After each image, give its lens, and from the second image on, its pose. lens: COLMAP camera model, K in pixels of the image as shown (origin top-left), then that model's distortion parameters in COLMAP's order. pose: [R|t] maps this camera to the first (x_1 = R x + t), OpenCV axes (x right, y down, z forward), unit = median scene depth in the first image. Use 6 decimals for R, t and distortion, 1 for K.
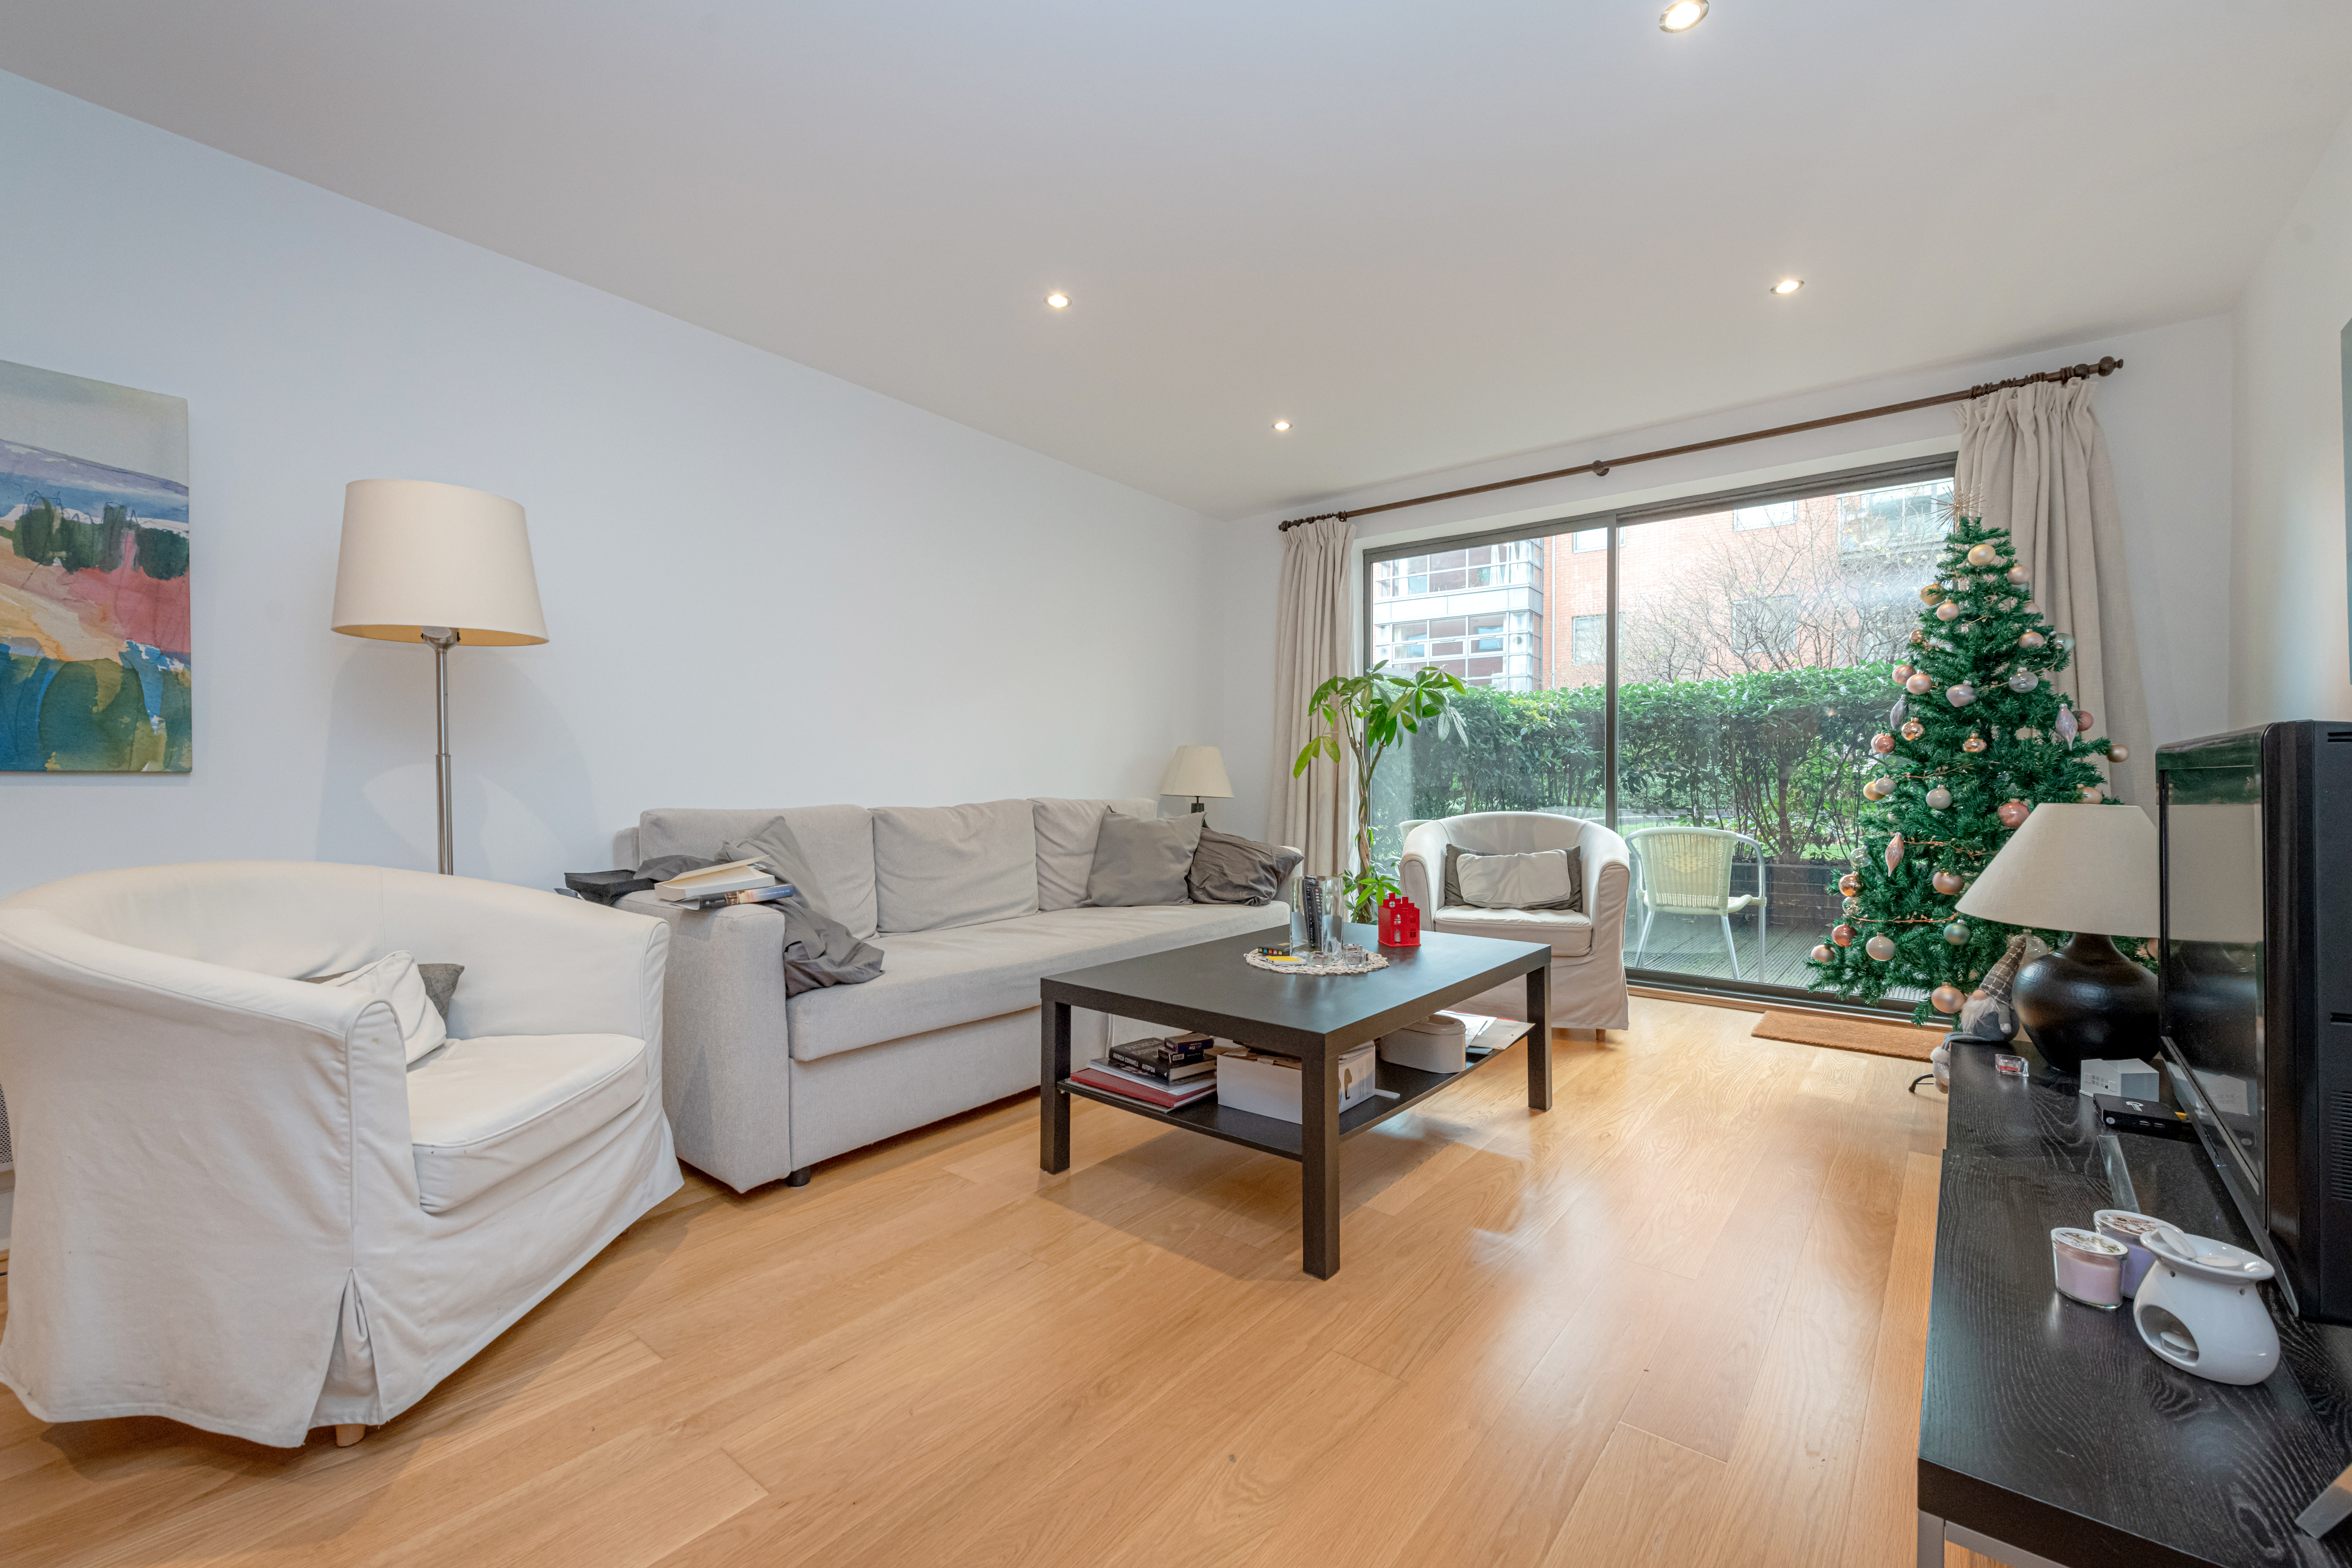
lens RADIAL K [[967.5, 0, 1176.0], [0, 967.5, 784.0], [0, 0, 1]] dist [-0.011861, -0.000078]
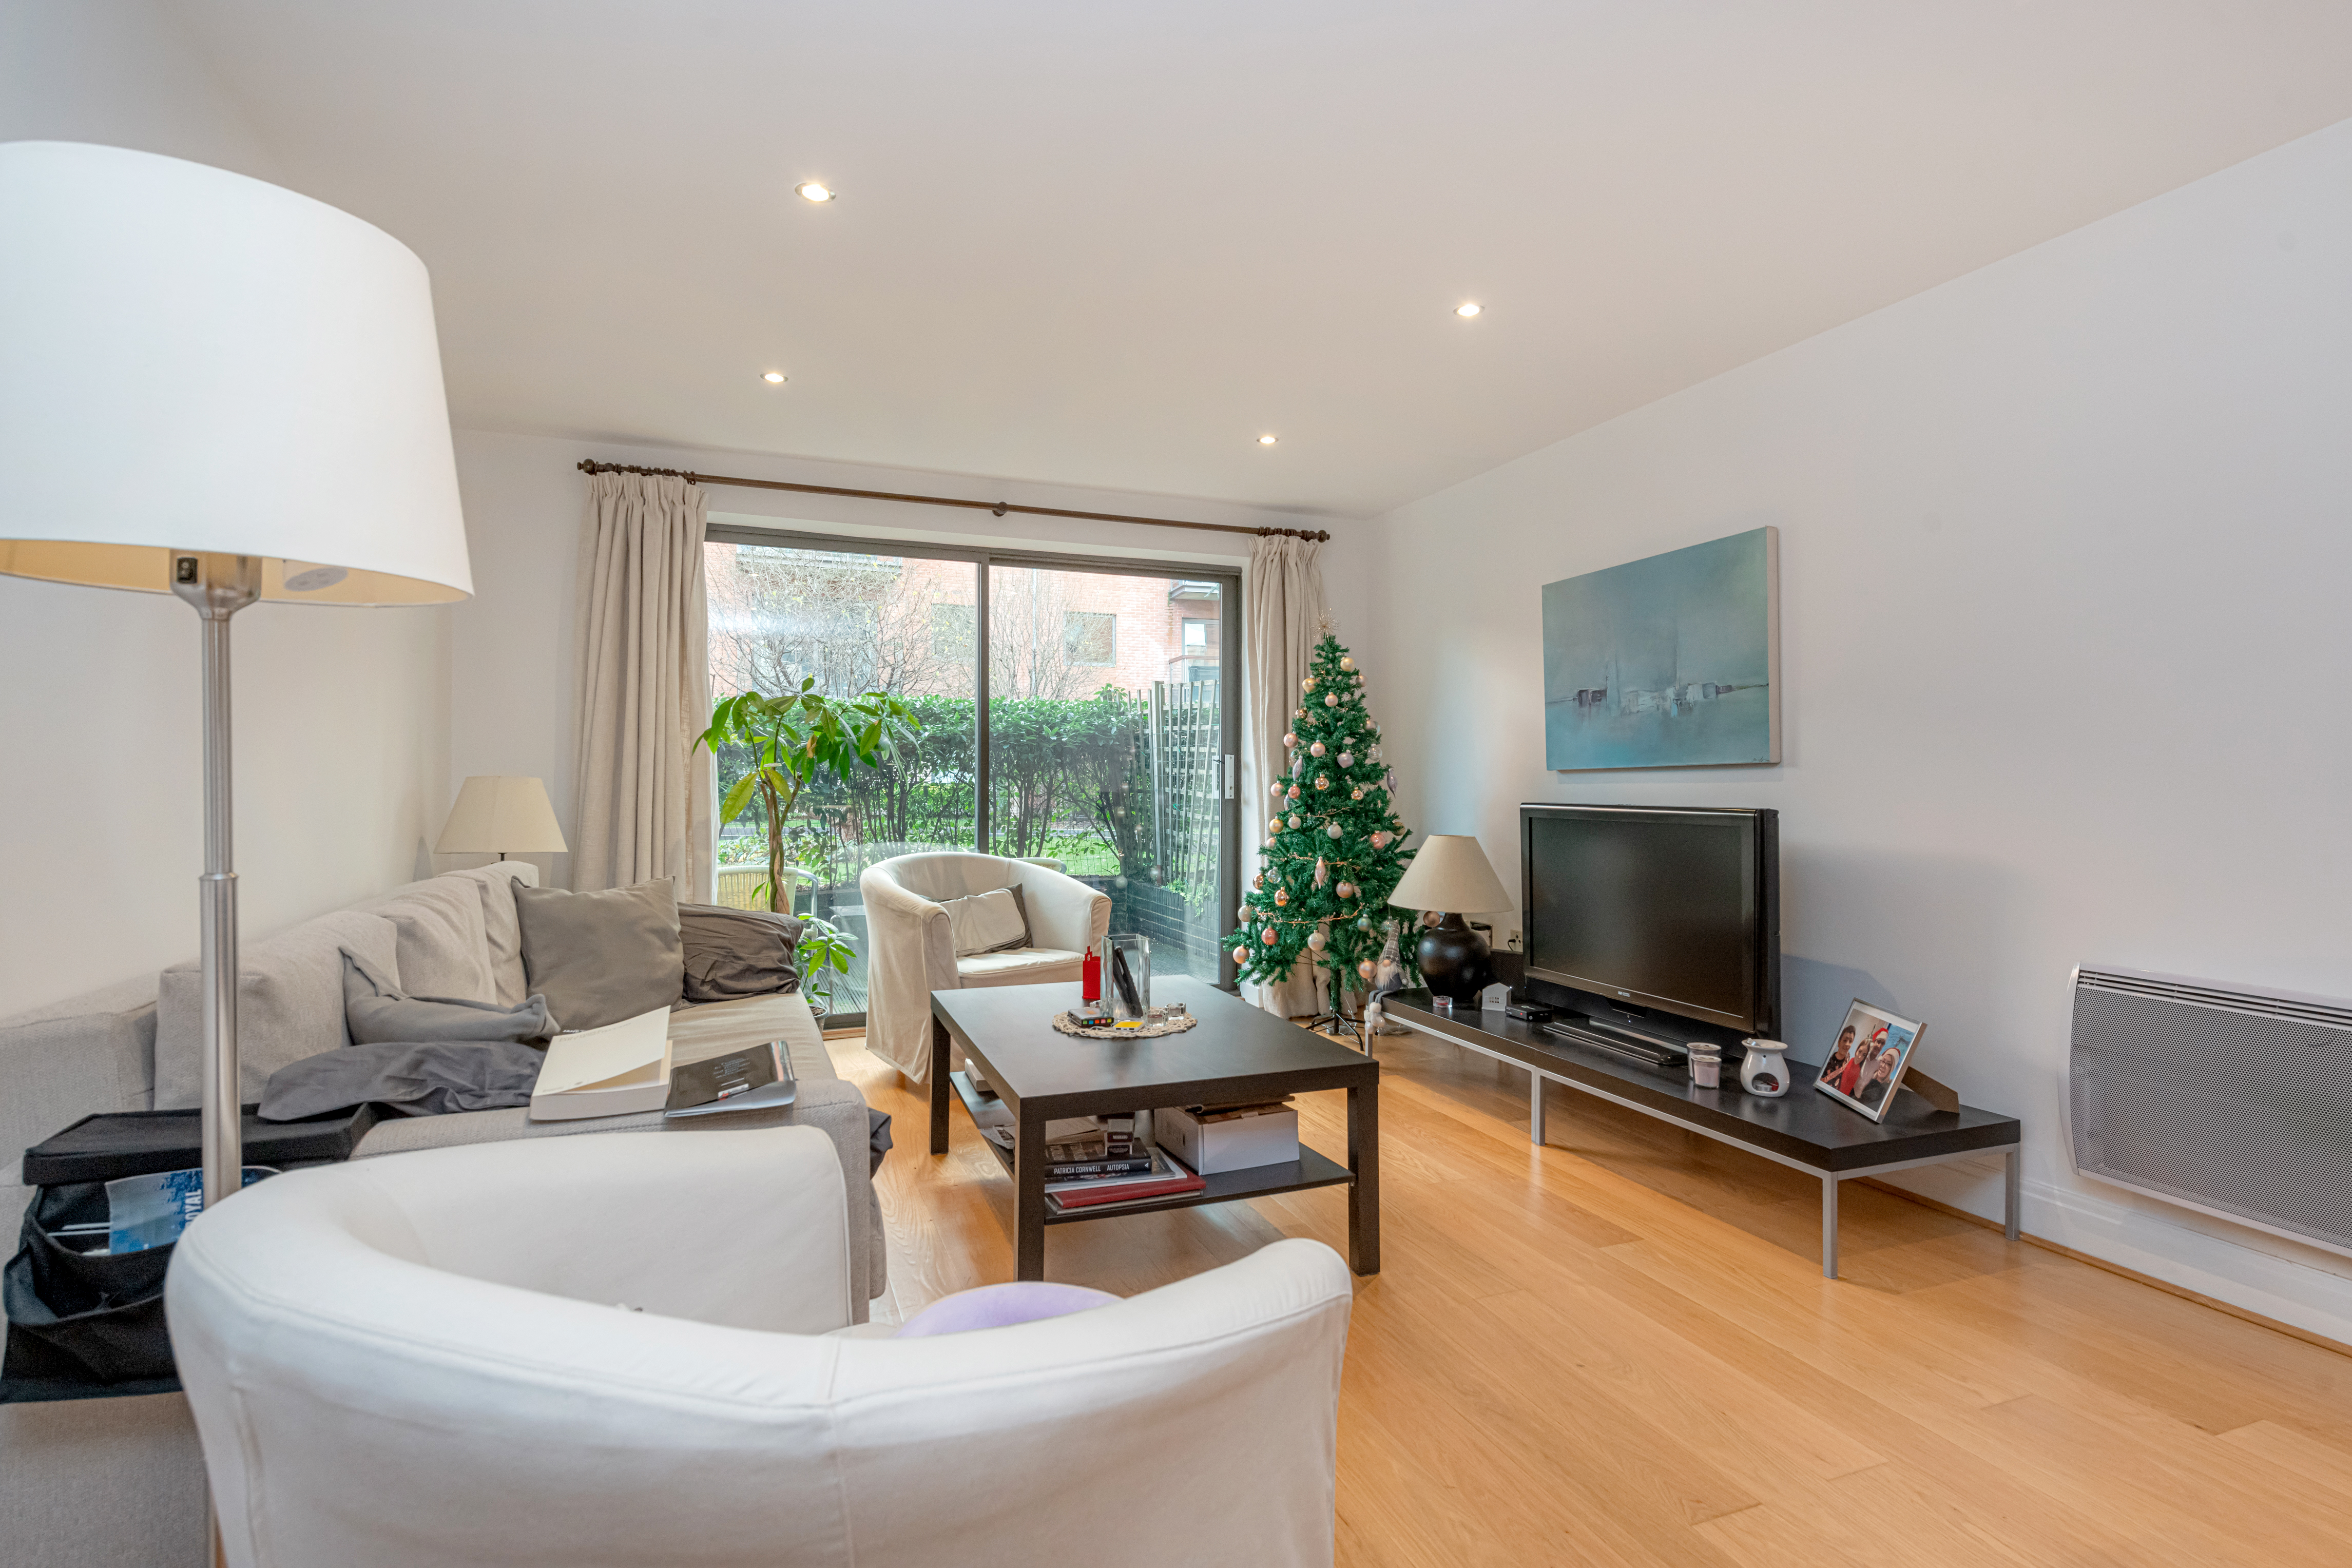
lens RADIAL K [[1198.2, 0, 1176.0], [0, 1198.2, 784.0], [0, 0, 1]] dist [0.002963, 0.000162]
pose [[0.454583, -0.004470, 0.890693, -0.623638], [0.001879, 0.999990, 0.004059, -0.044914], [-0.890702, -0.000172, 0.454587, 0.272502]]
